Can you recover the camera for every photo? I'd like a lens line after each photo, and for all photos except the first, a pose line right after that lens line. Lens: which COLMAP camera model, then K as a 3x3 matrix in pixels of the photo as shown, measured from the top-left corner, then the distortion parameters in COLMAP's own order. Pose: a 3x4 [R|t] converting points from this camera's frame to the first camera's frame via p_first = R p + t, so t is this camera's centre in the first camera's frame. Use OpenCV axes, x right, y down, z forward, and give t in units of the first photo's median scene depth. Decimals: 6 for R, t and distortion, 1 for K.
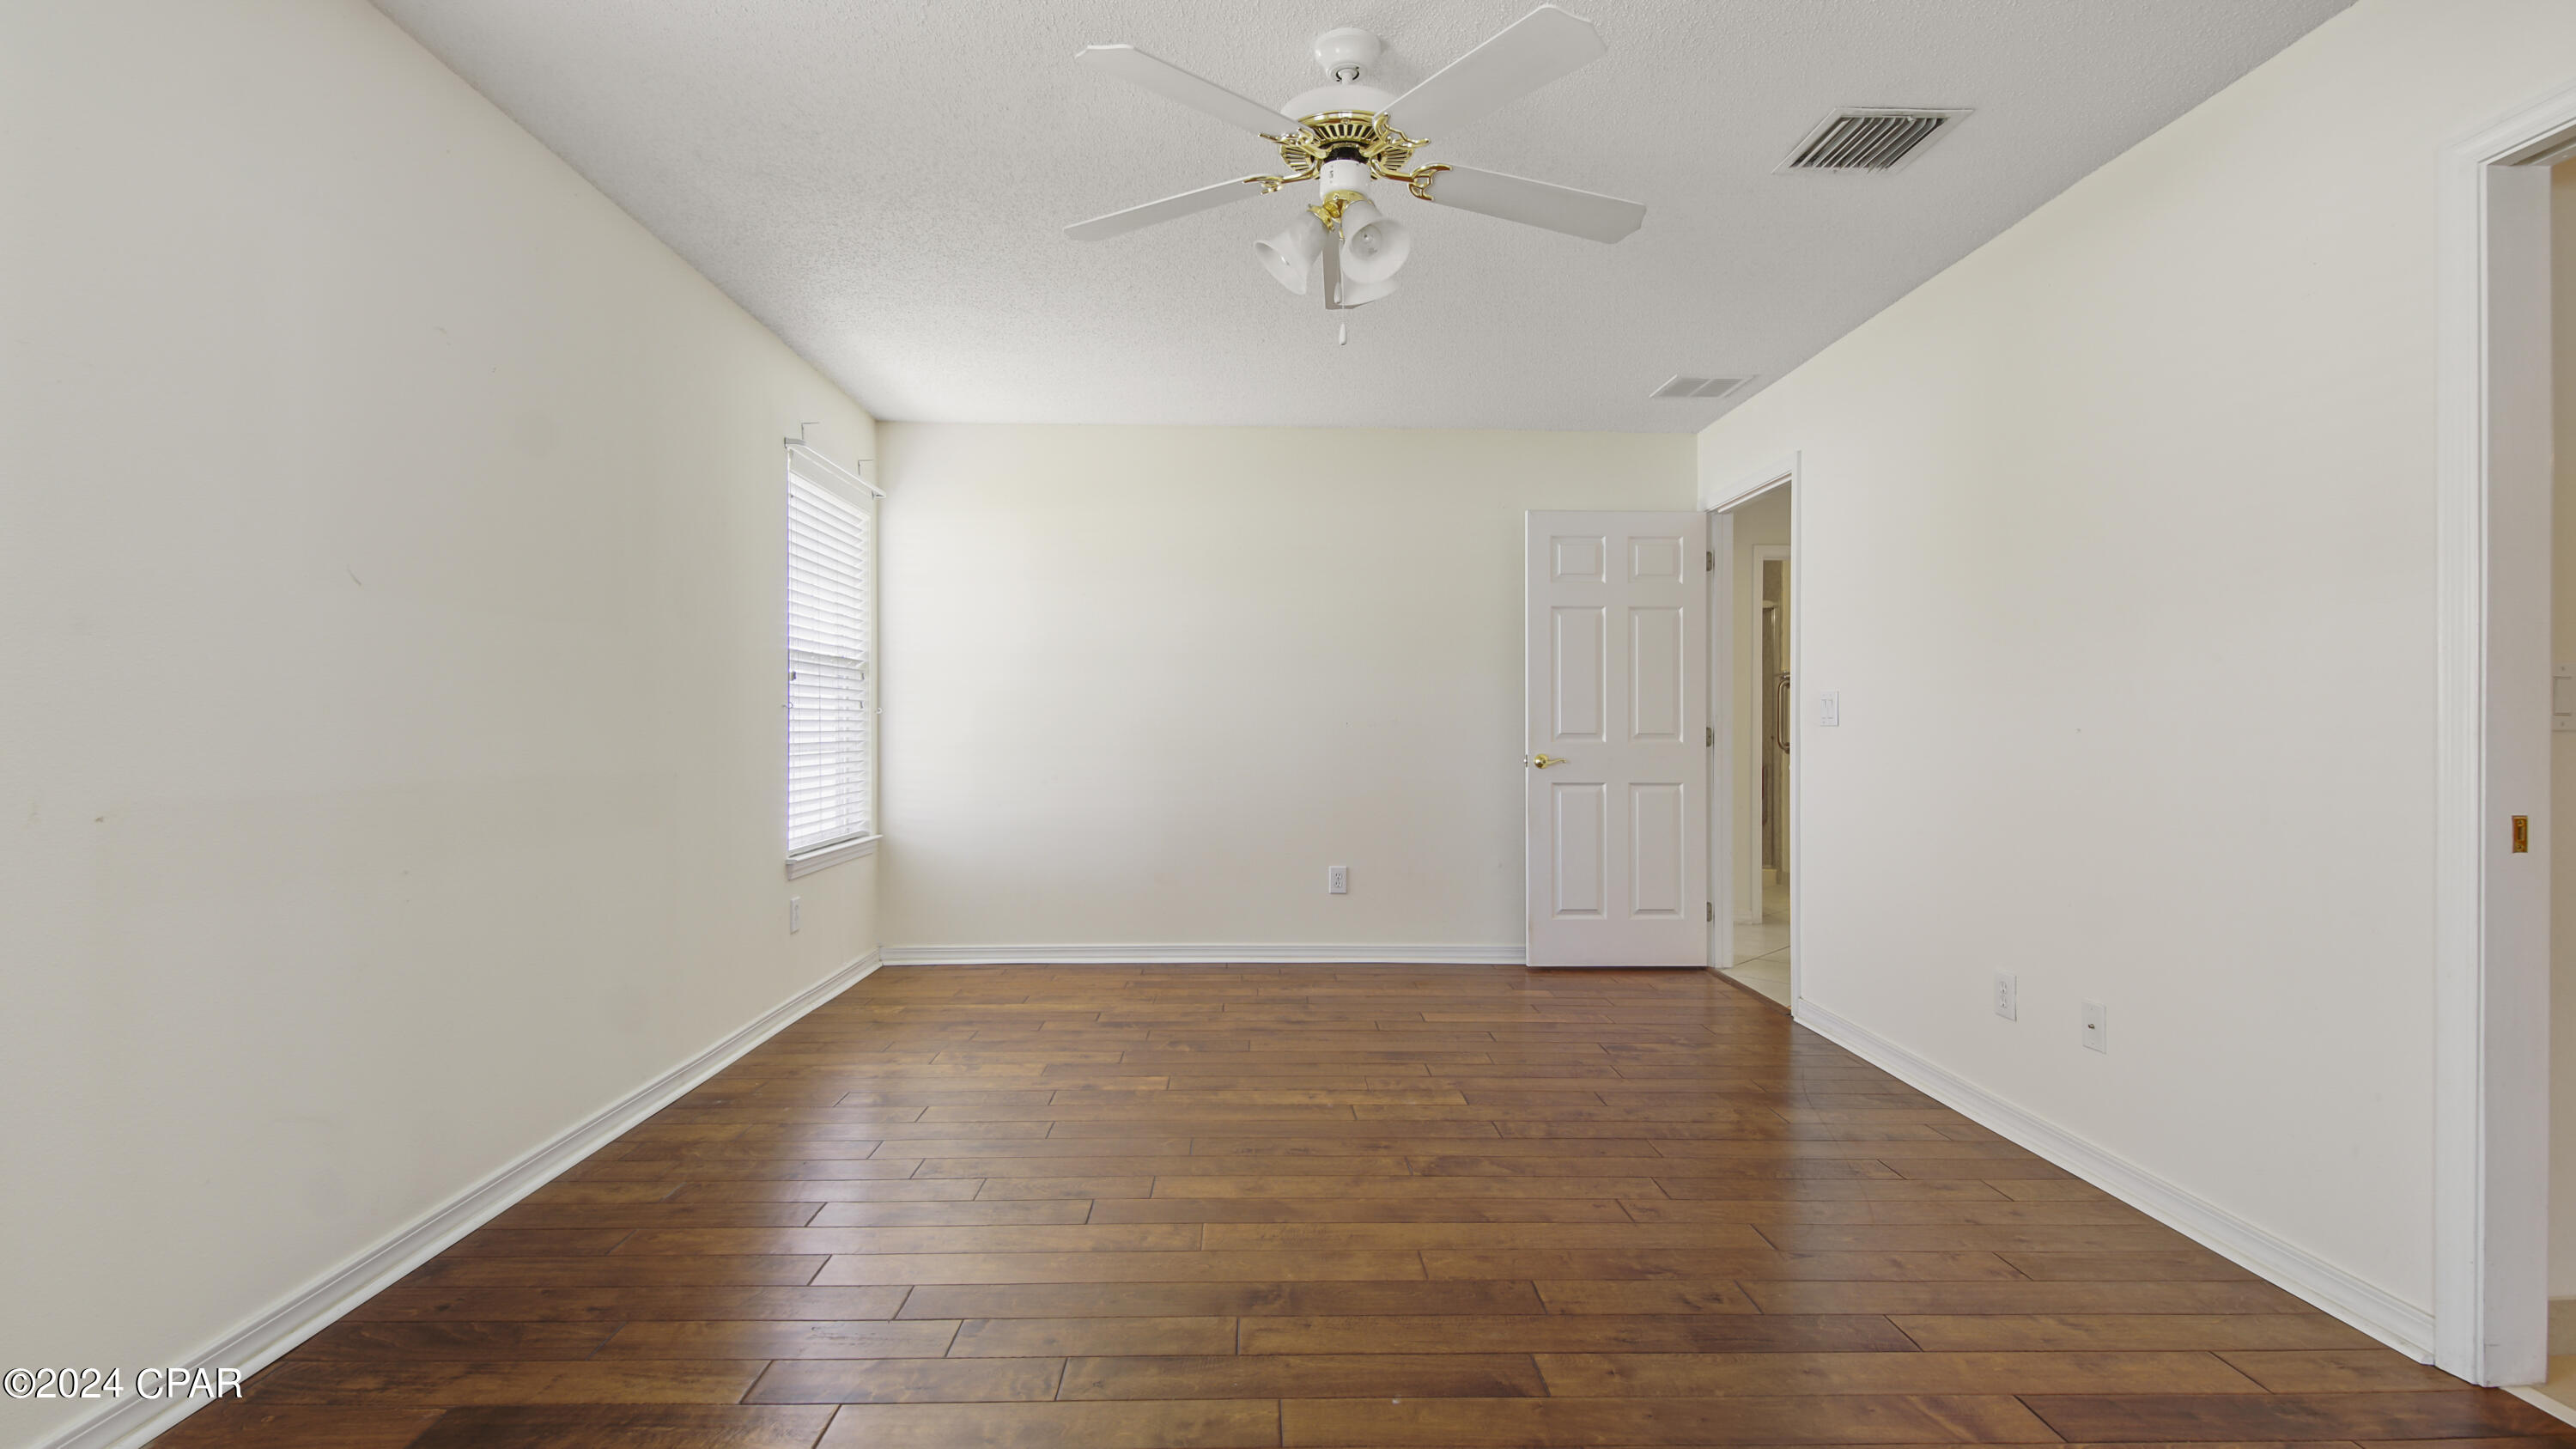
lens RADIAL K [[1191.5, 0, 1285.4], [0, 1191.5, 738.5], [0, 0, 1]] dist [0.000157, -0.000139]
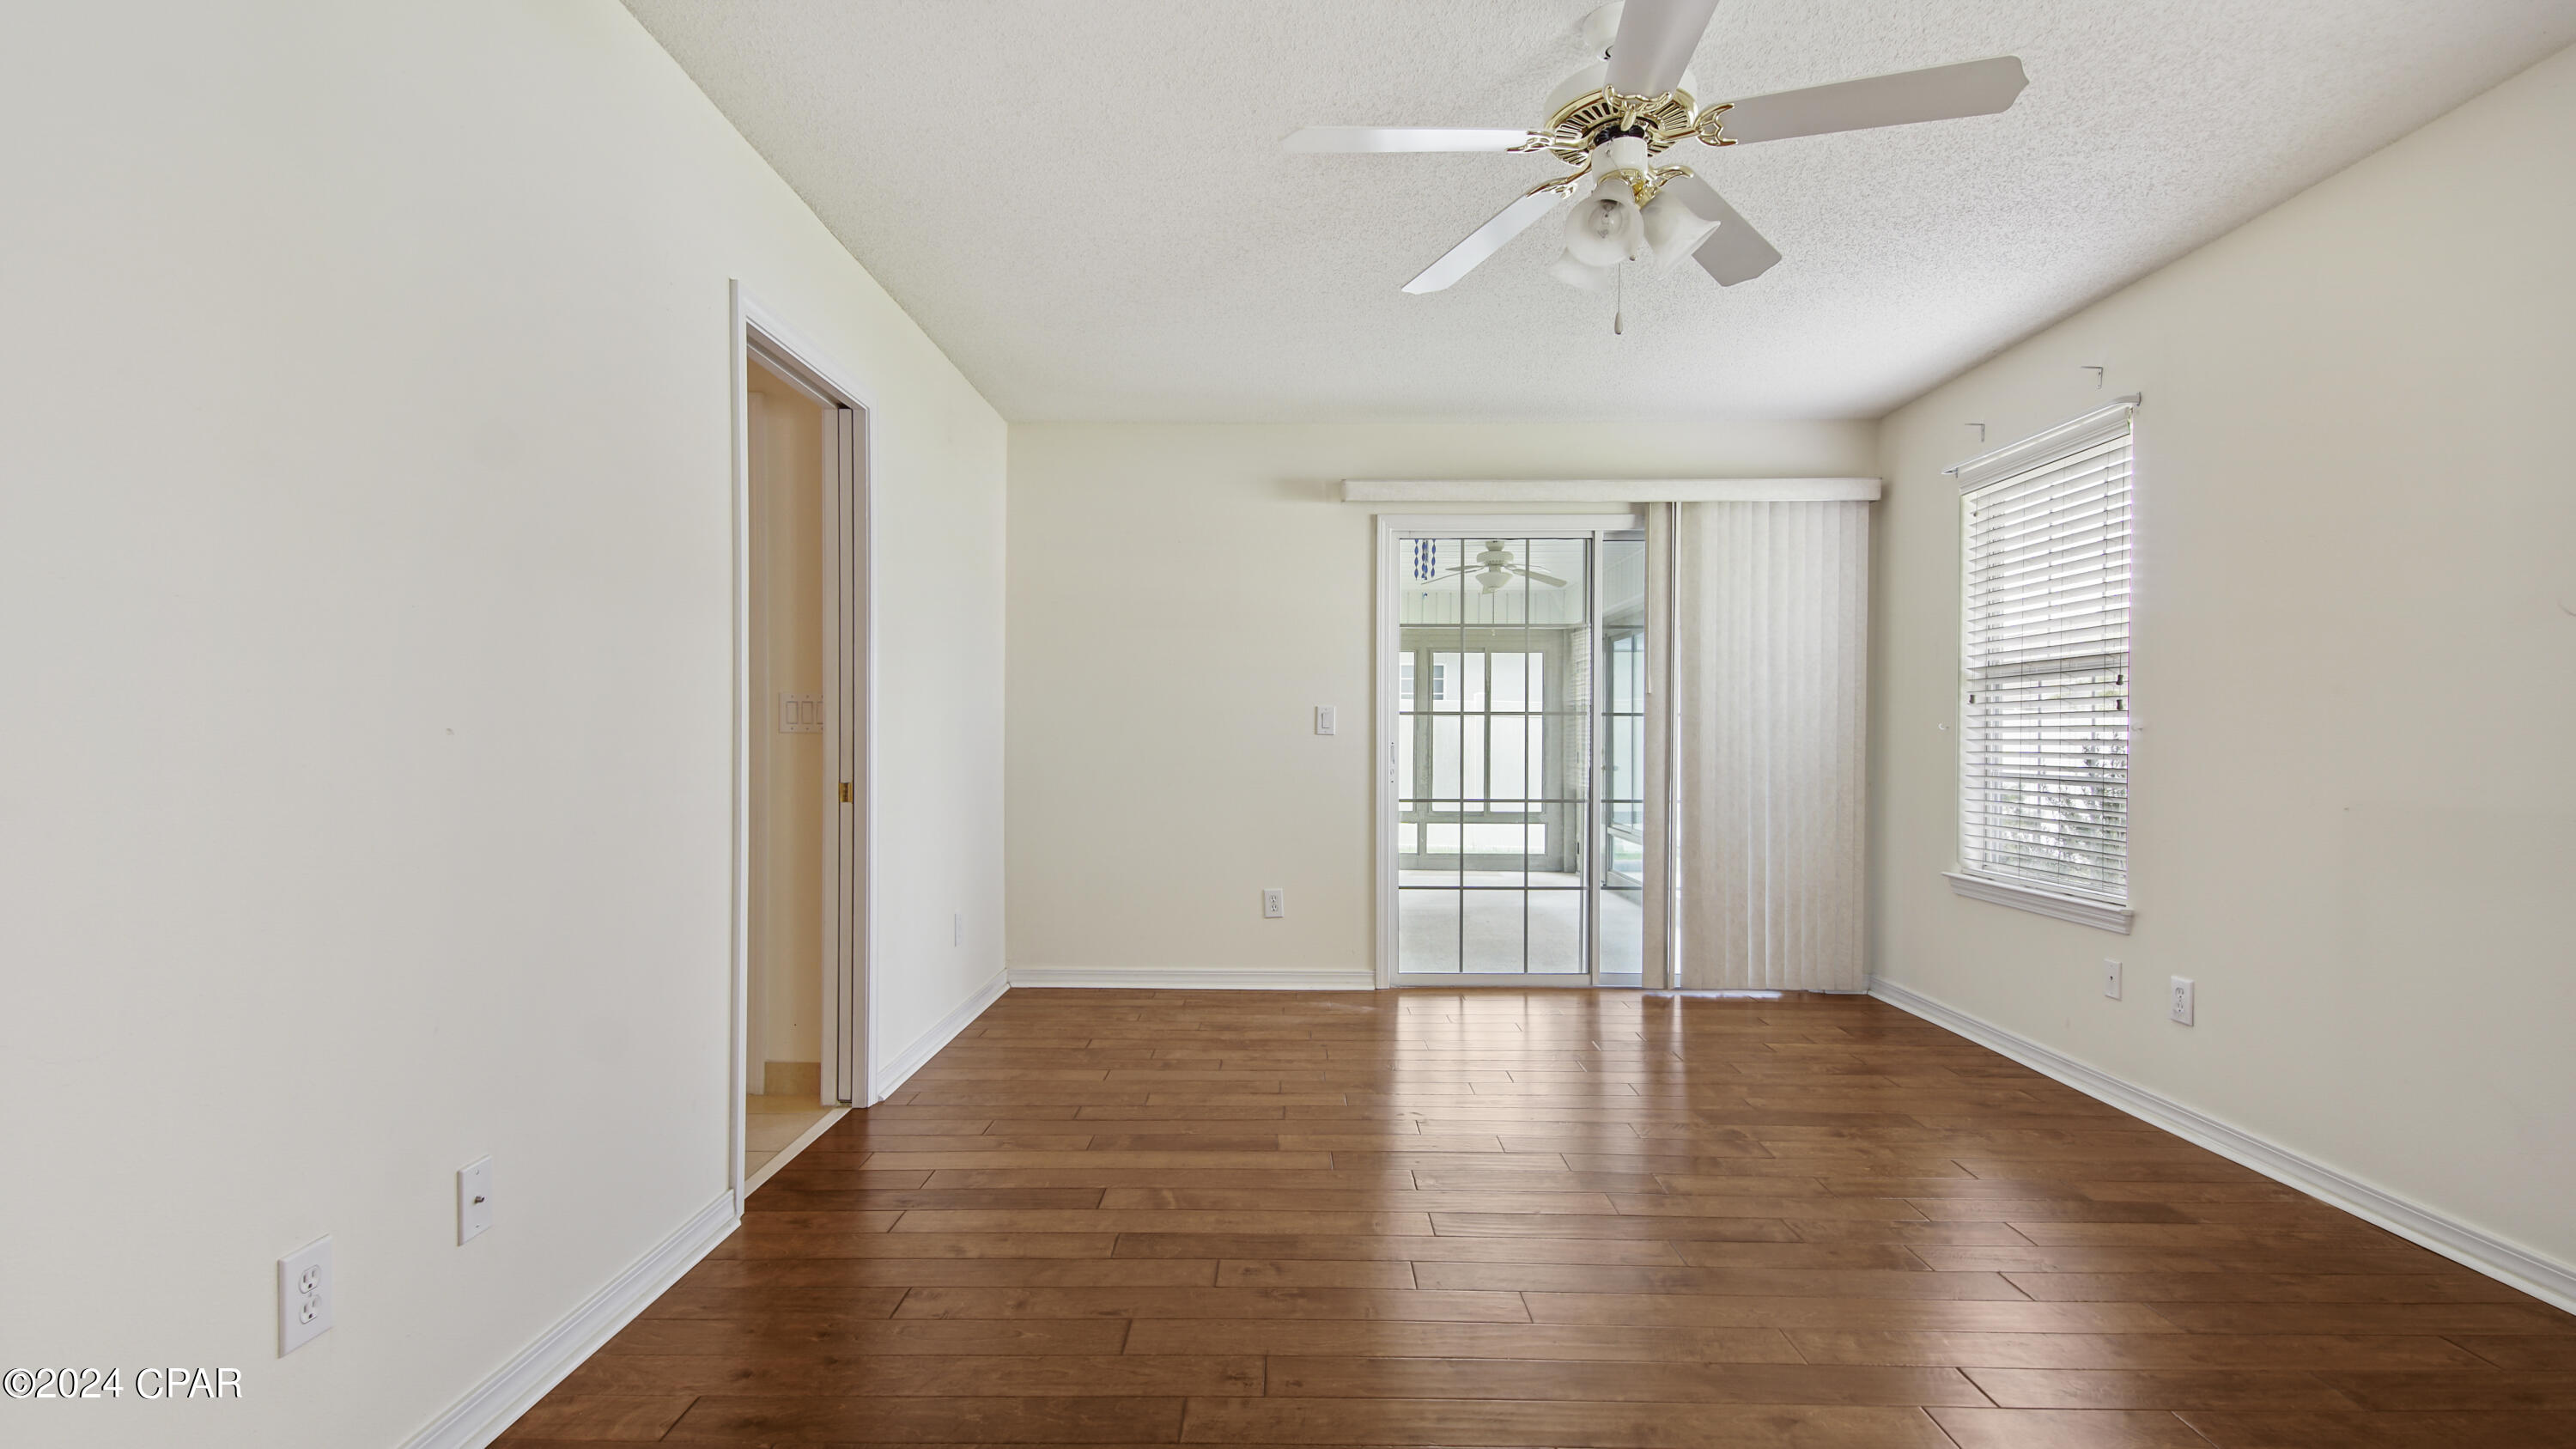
lens RADIAL K [[1191.5, 0, 1285.4], [0, 1191.5, 738.5], [0, 0, 1]] dist [0.000157, -0.000139]
pose [[-0.998869, -0.010770, 0.046315, 0.305678], [-0.010556, 0.999932, 0.004856, -0.015831], [-0.046364, 0.004362, -0.998915, 2.224174]]
